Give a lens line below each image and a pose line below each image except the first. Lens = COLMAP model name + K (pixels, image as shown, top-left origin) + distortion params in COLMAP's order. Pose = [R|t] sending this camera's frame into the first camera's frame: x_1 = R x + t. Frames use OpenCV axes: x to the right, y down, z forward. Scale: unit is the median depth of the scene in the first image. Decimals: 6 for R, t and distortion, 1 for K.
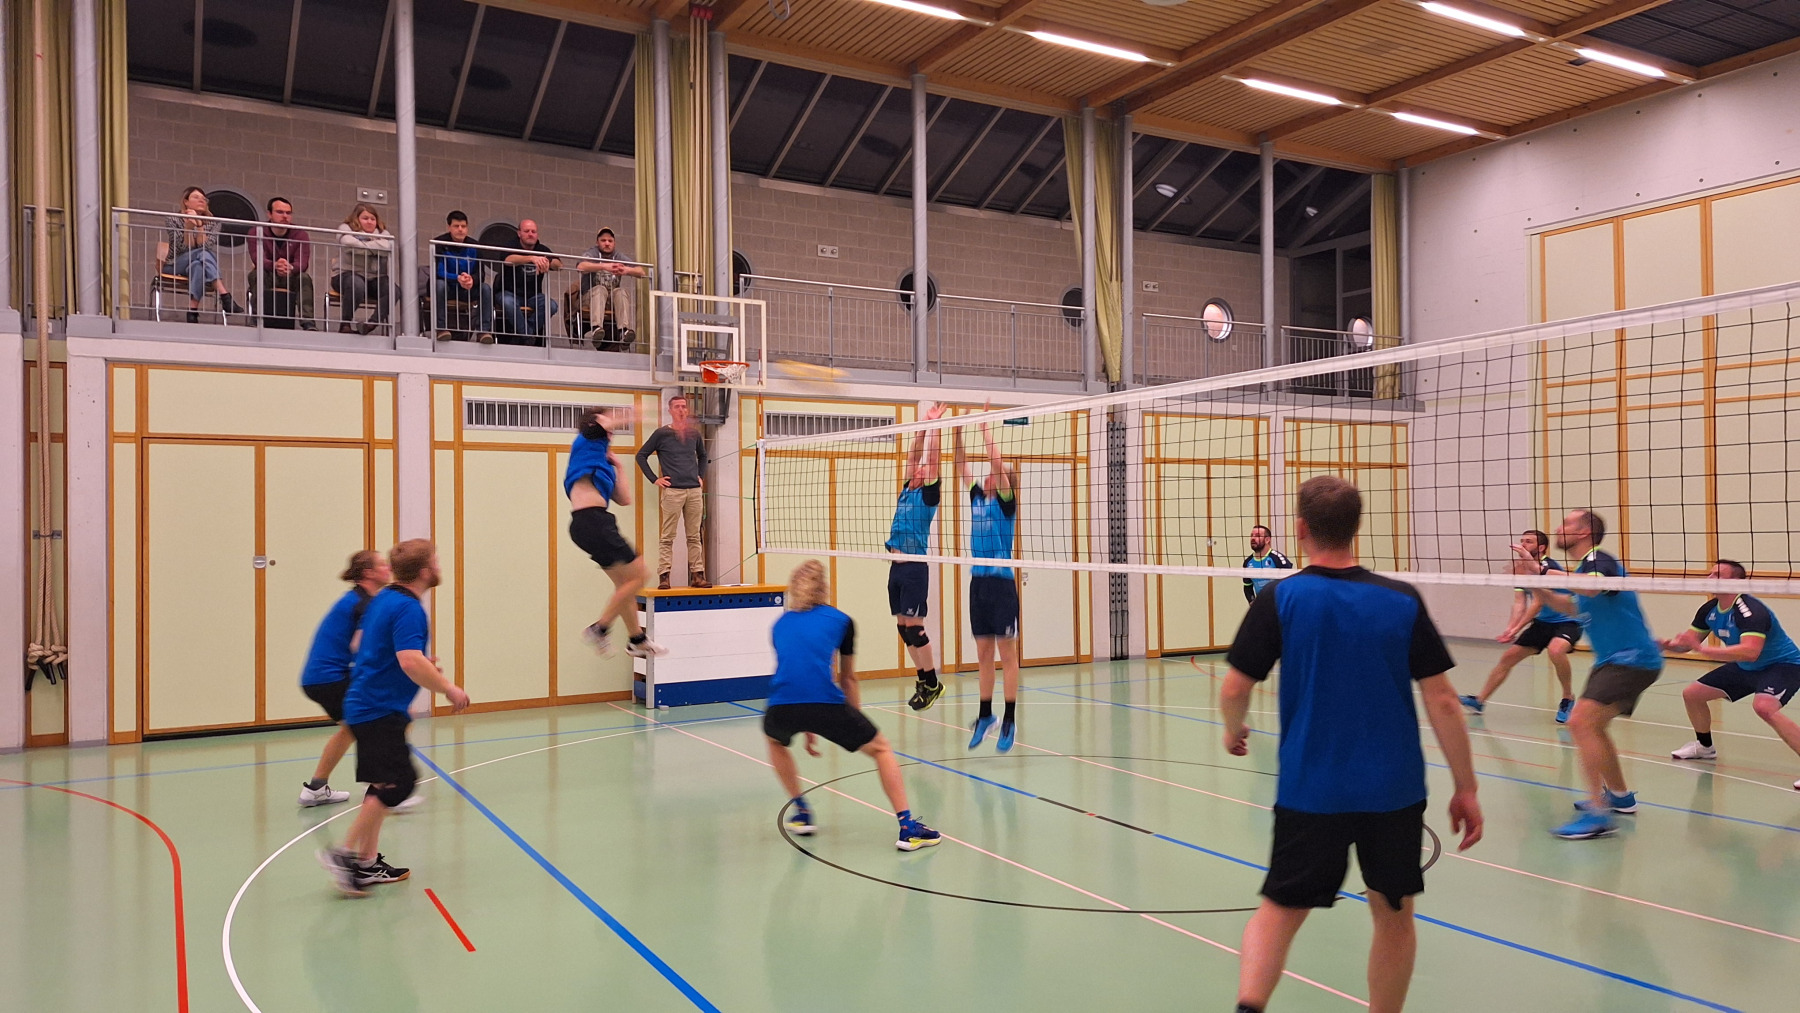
lens RADIAL K [[1235.4, 0, 868.4], [0, 1235.4, 520.2], [0, 0, 1]] dist [0.128216, -0.171313]
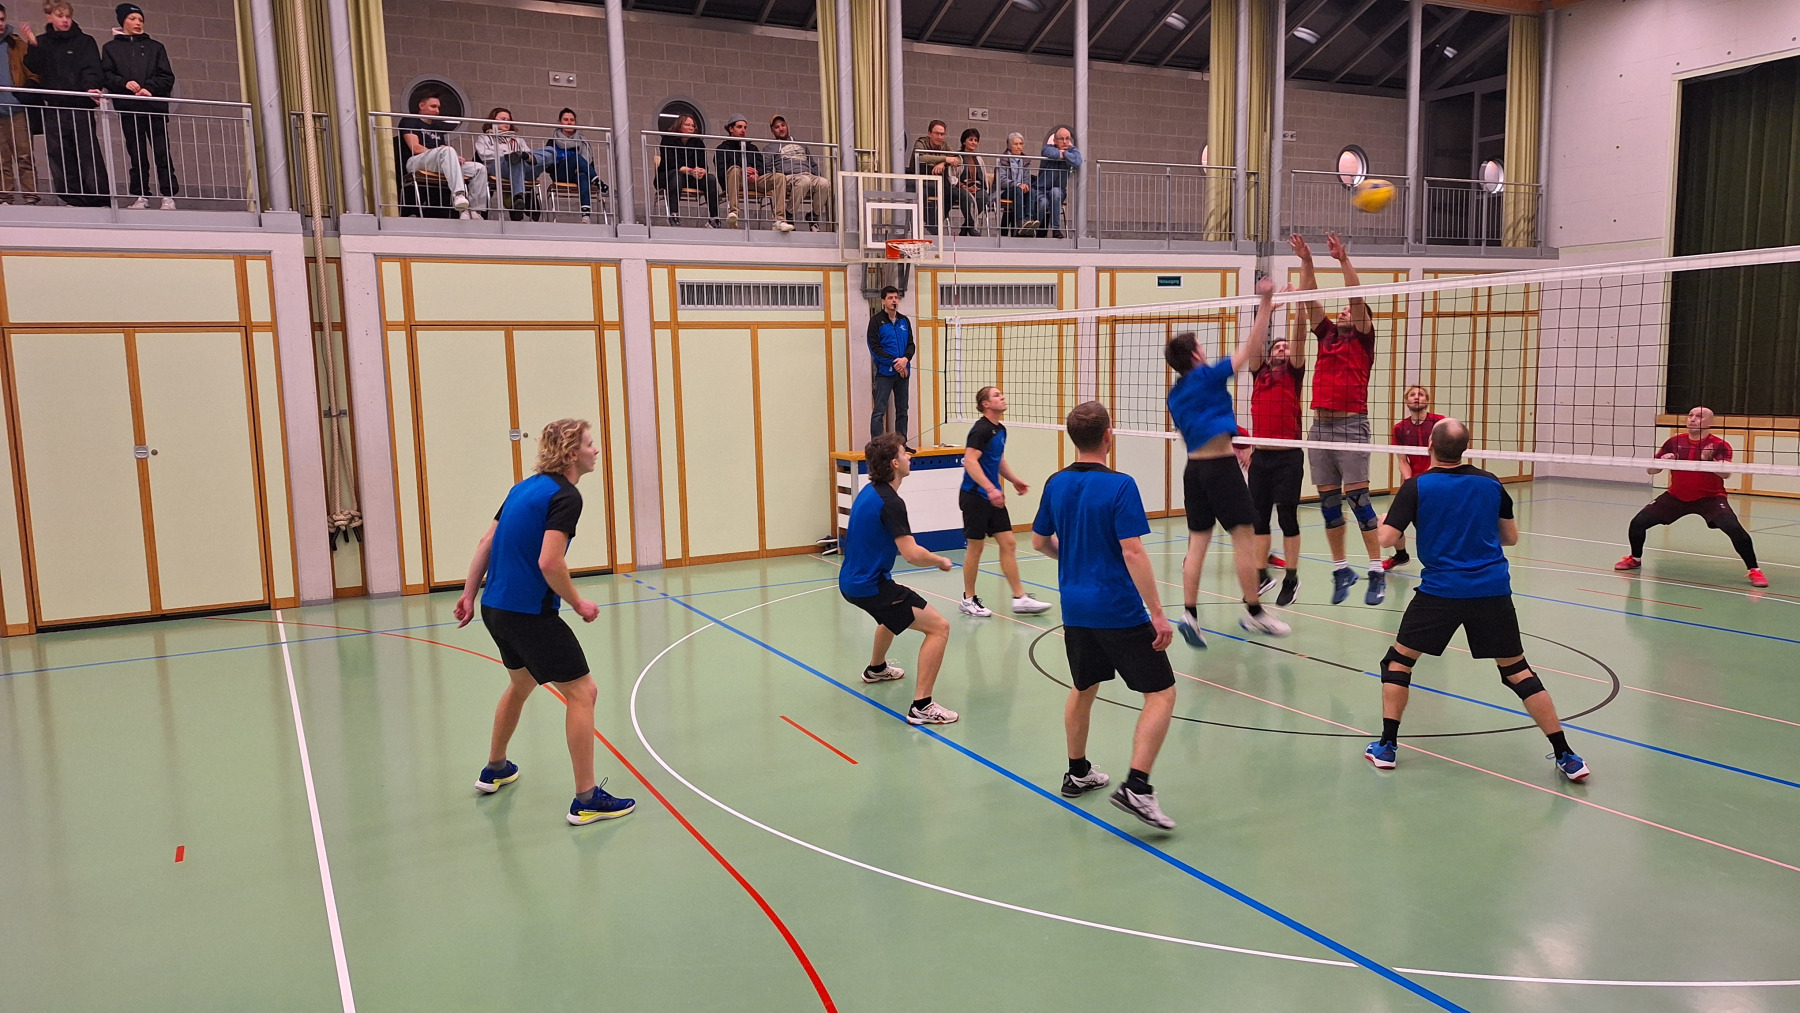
lens RADIAL K [[1239.1, 0, 882.6], [0, 1239.1, 518.5], [0, 0, 1]] dist [0.126985, -0.172923]
pose [[0.999264, -0.010125, -0.036994, -0.104229], [0.014960, 0.991023, 0.132852, -0.033343], [0.035317, -0.133308, 0.990445, -0.096763]]
